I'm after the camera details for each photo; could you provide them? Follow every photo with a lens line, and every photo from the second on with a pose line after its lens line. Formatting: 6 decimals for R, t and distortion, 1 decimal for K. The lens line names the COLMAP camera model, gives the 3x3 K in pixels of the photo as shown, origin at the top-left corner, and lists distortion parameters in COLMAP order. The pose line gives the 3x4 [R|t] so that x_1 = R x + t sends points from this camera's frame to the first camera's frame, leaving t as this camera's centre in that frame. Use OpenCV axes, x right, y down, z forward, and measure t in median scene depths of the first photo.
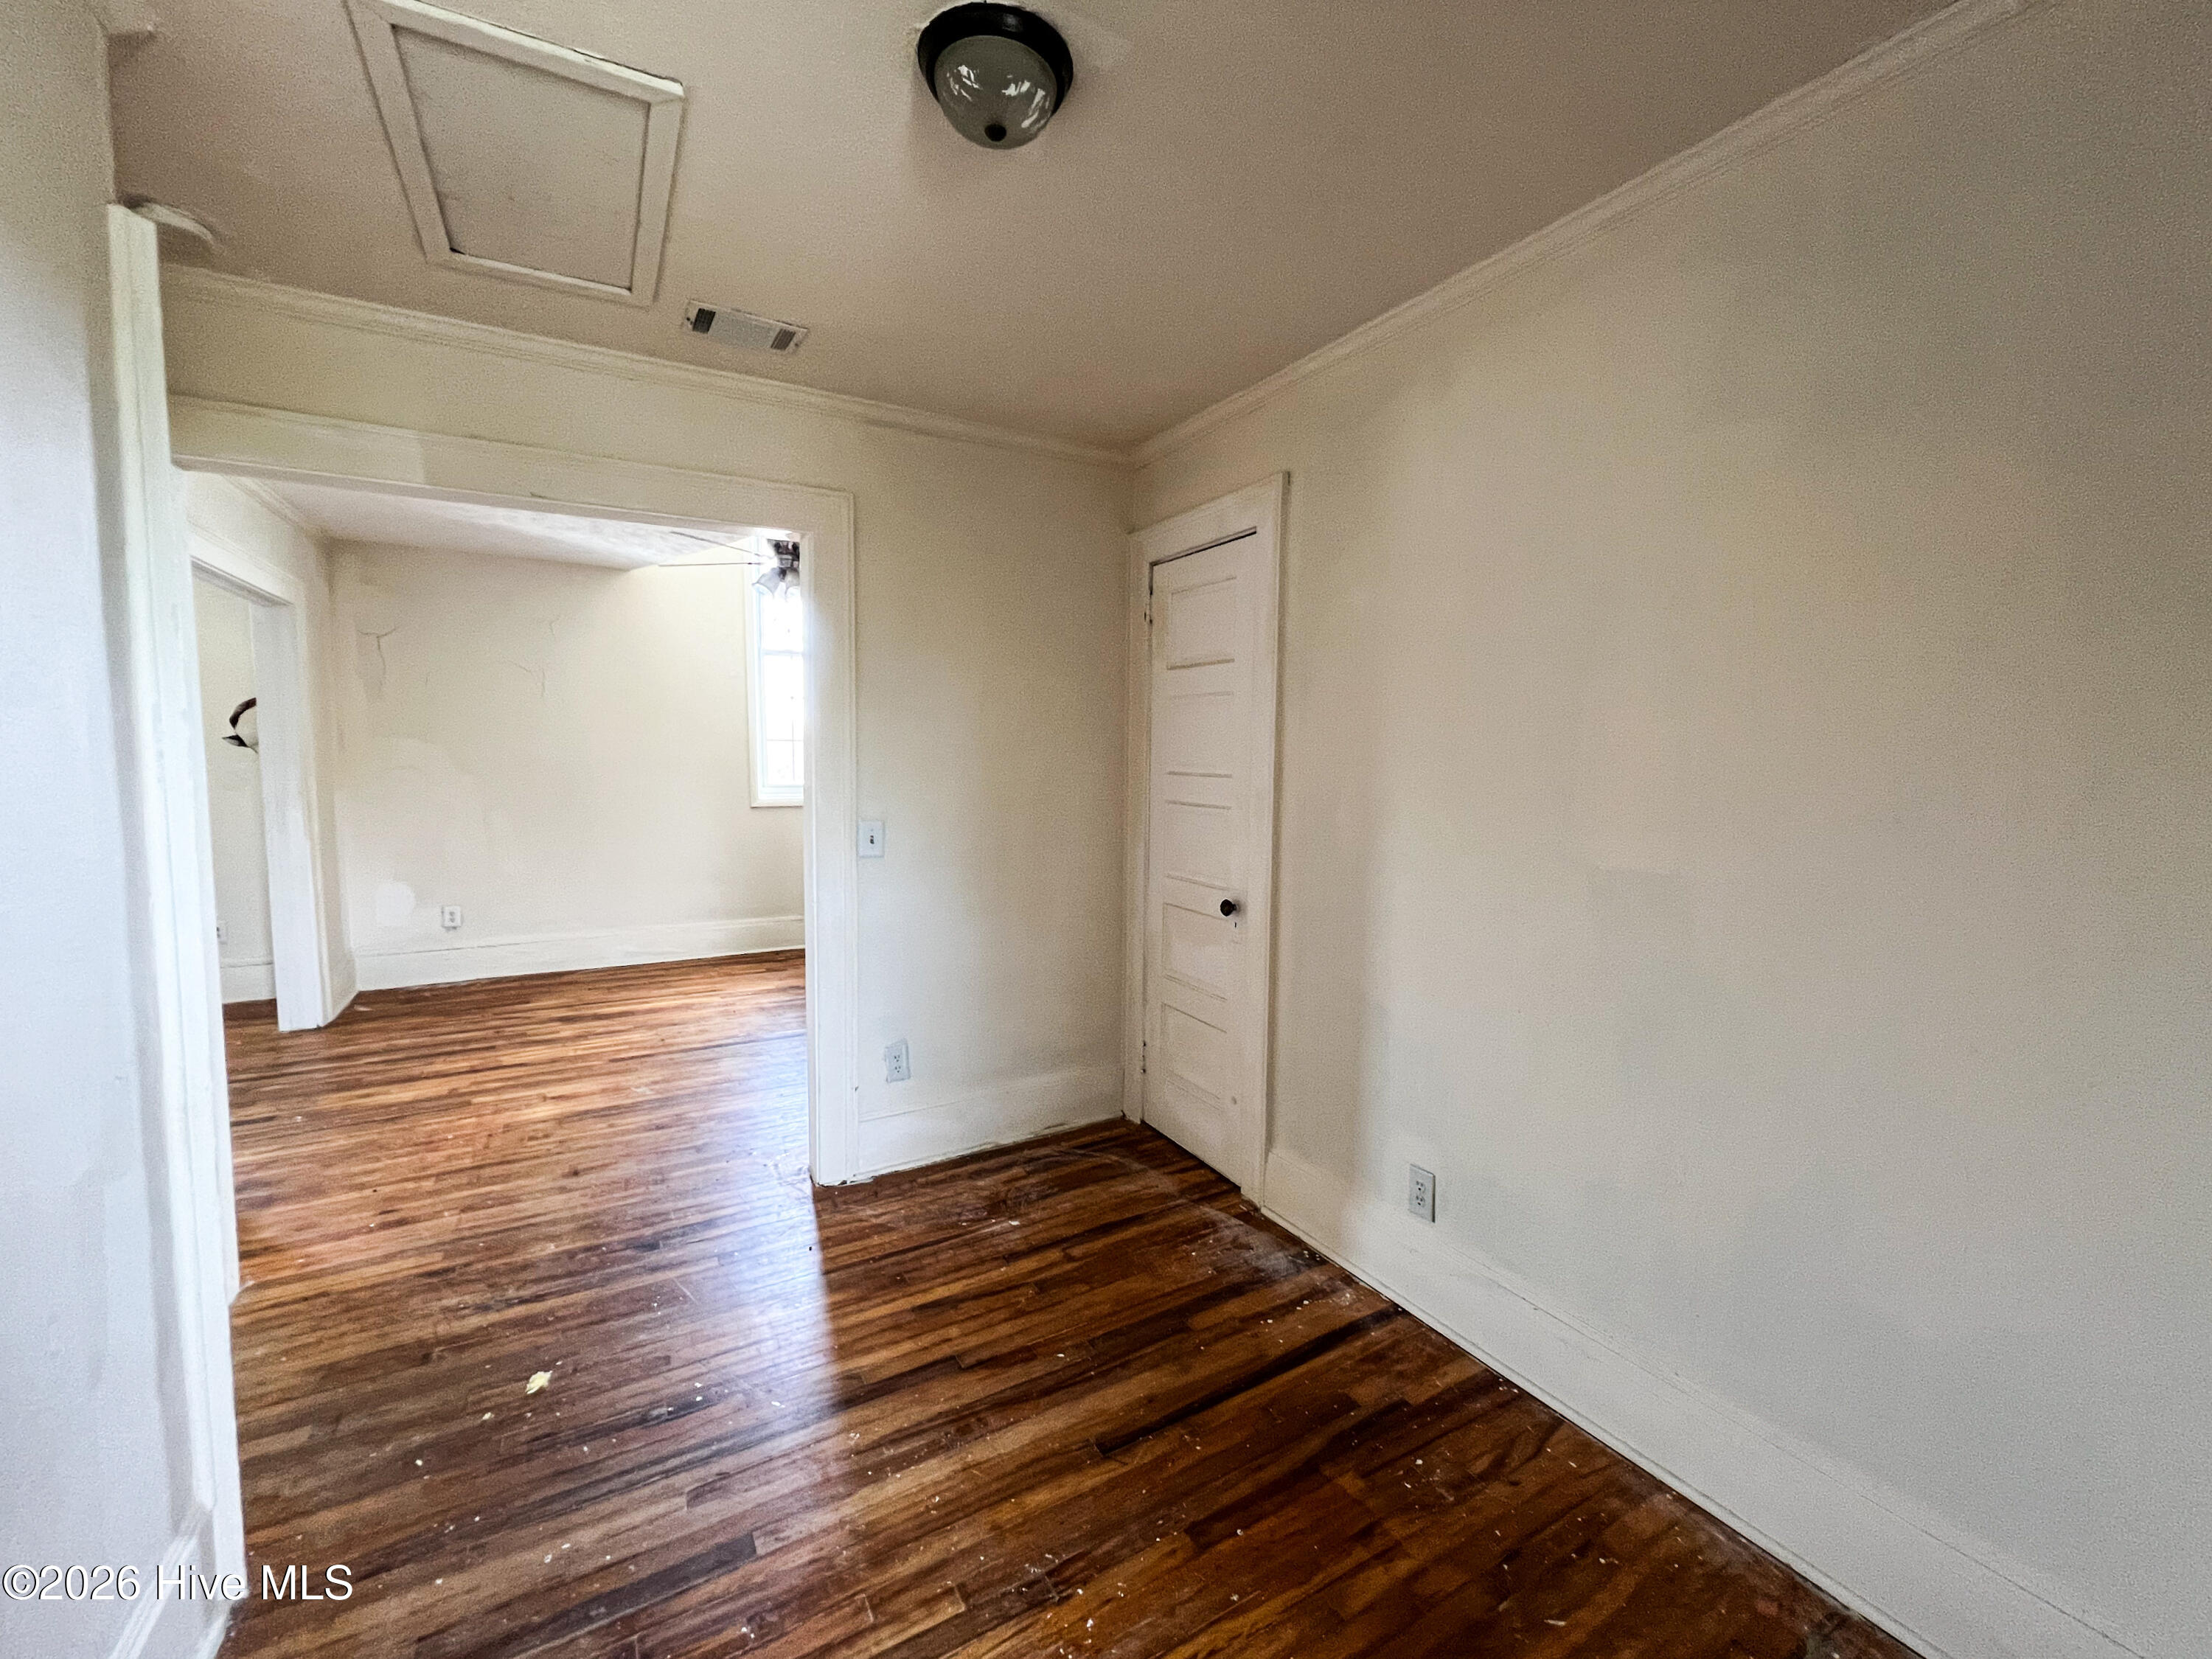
lens RADIAL K [[898.7, 0, 1110.5], [0, 898.7, 836.2], [0, 0, 1]] dist [-0.001505, -0.000134]
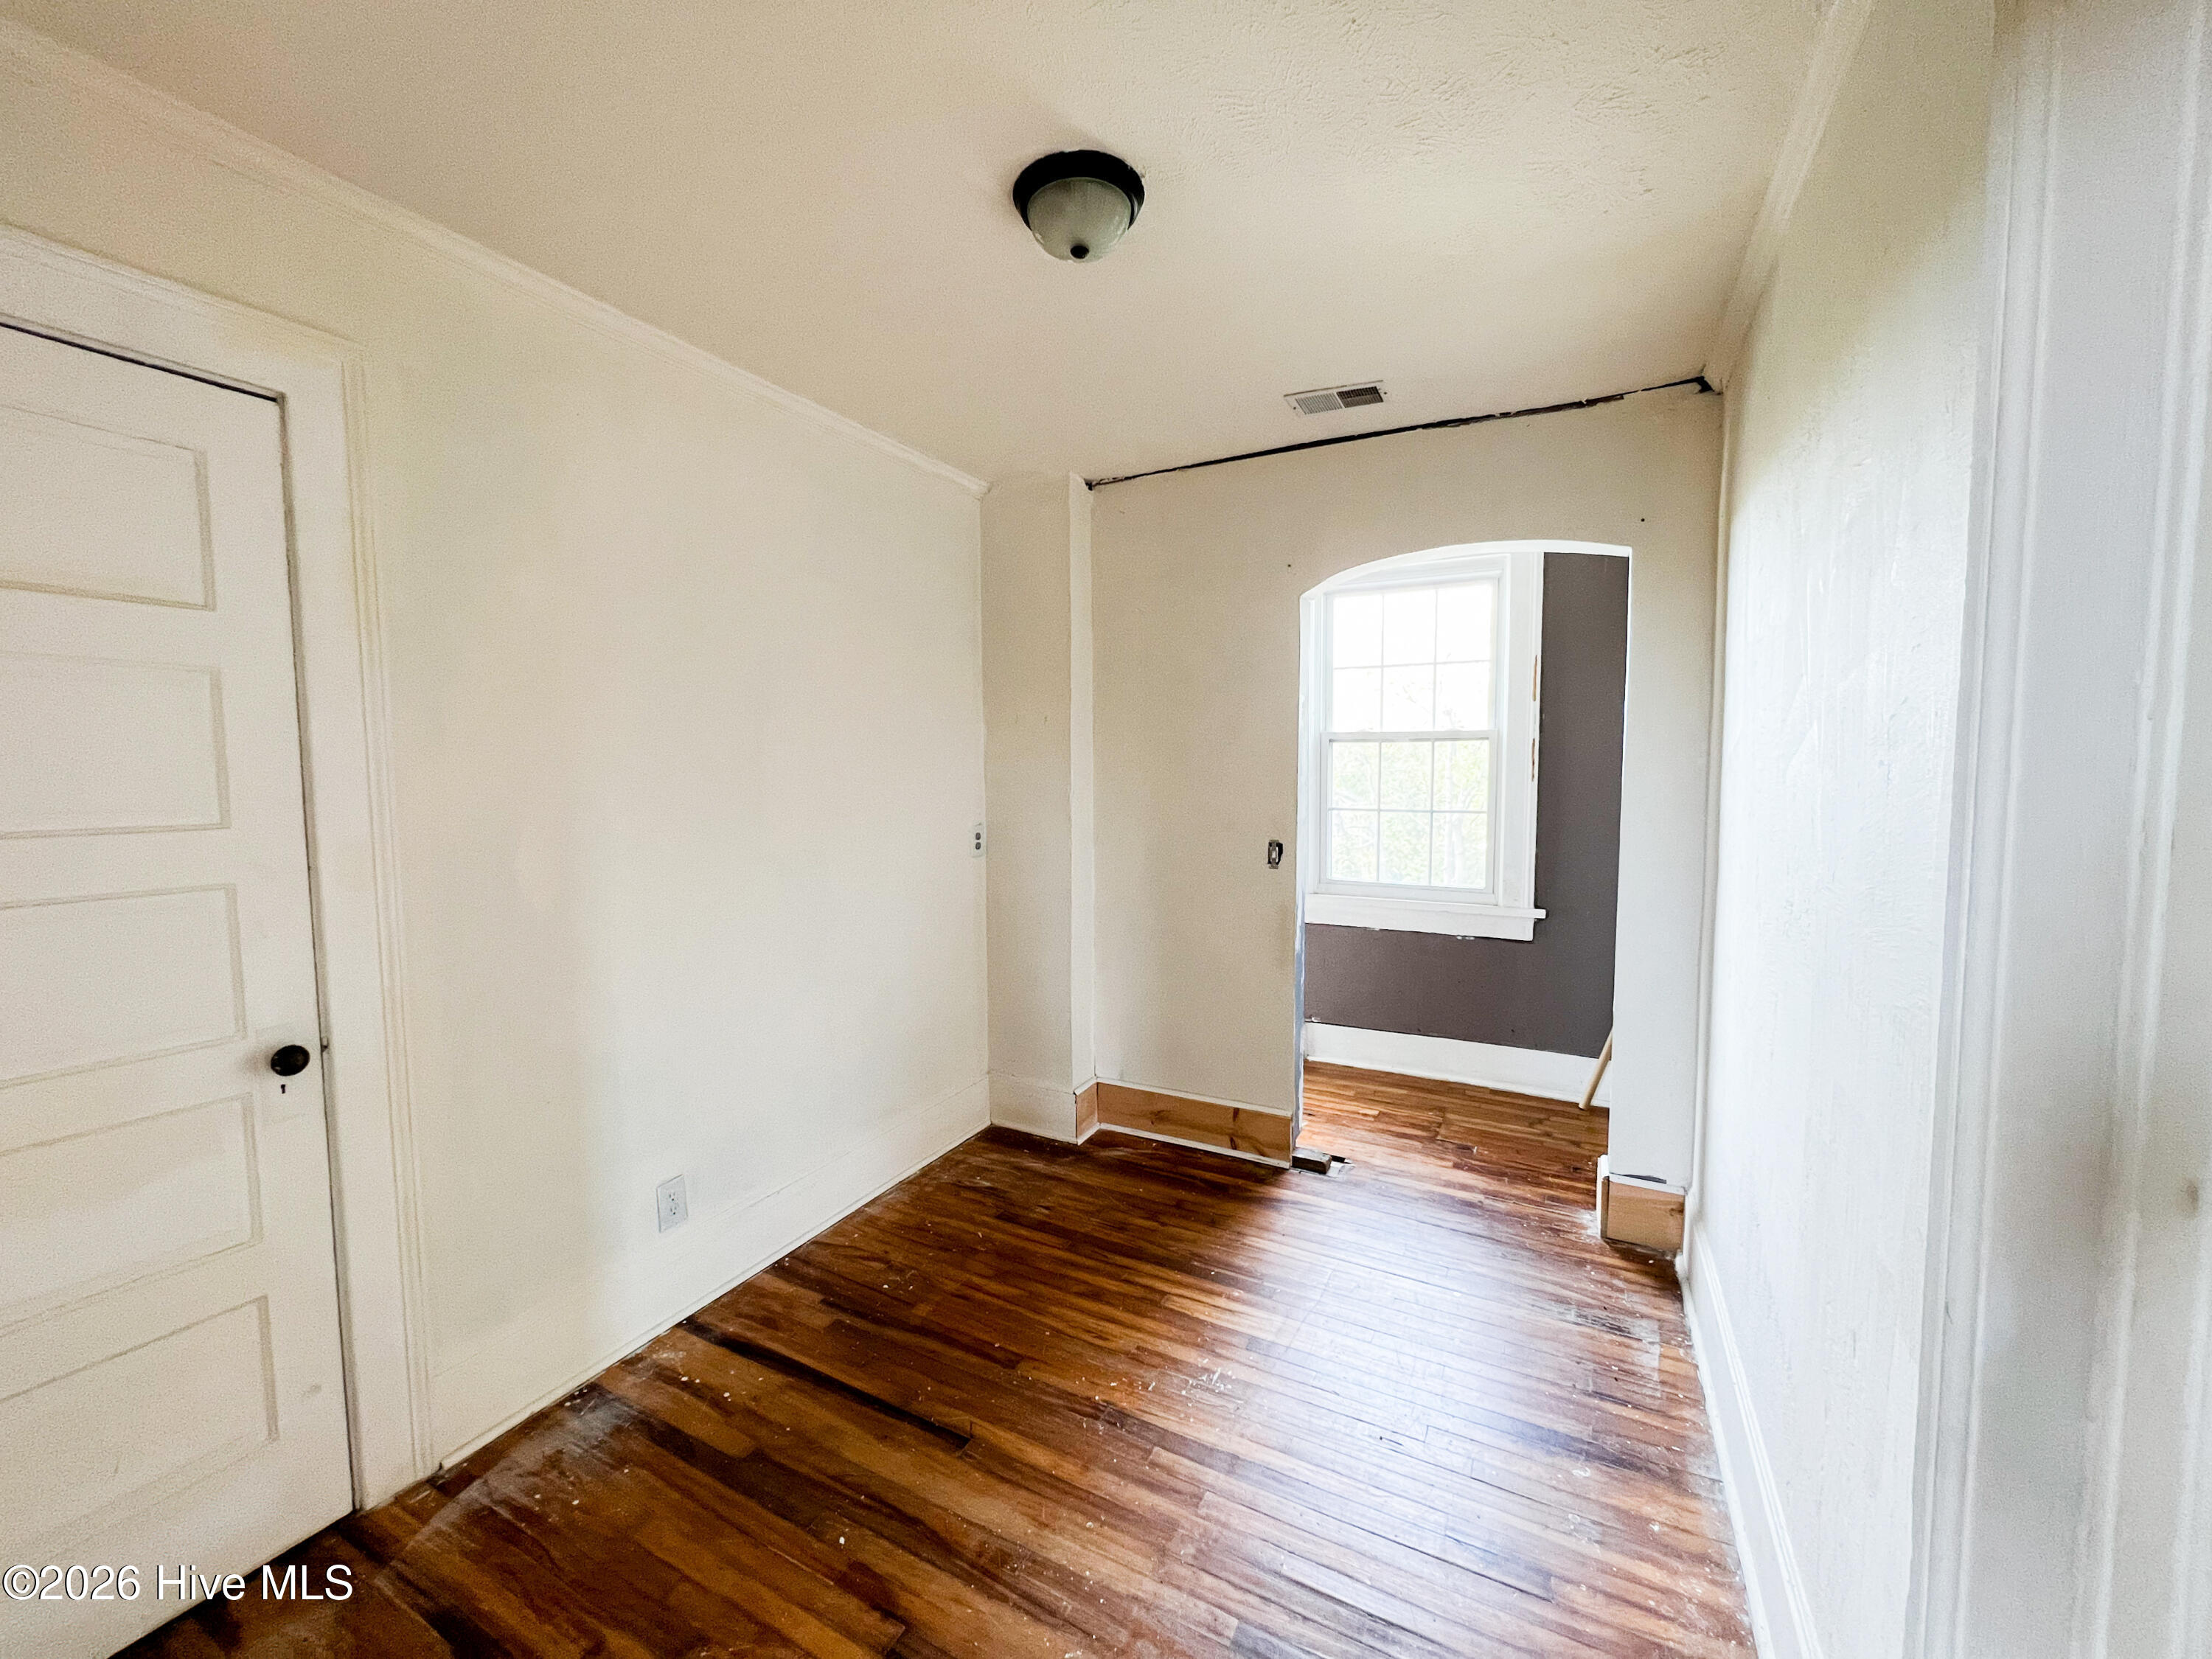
lens RADIAL K [[898.7, 0, 1098.2], [0, 898.7, 828.6], [0, 0, 1]] dist [-0.001505, -0.000134]
pose [[-0.530044, -0.065761, 0.845416, -0.898948], [0.077028, 0.989133, 0.125234, -0.140439], [-0.844464, 0.131501, -0.519218, 1.273403]]
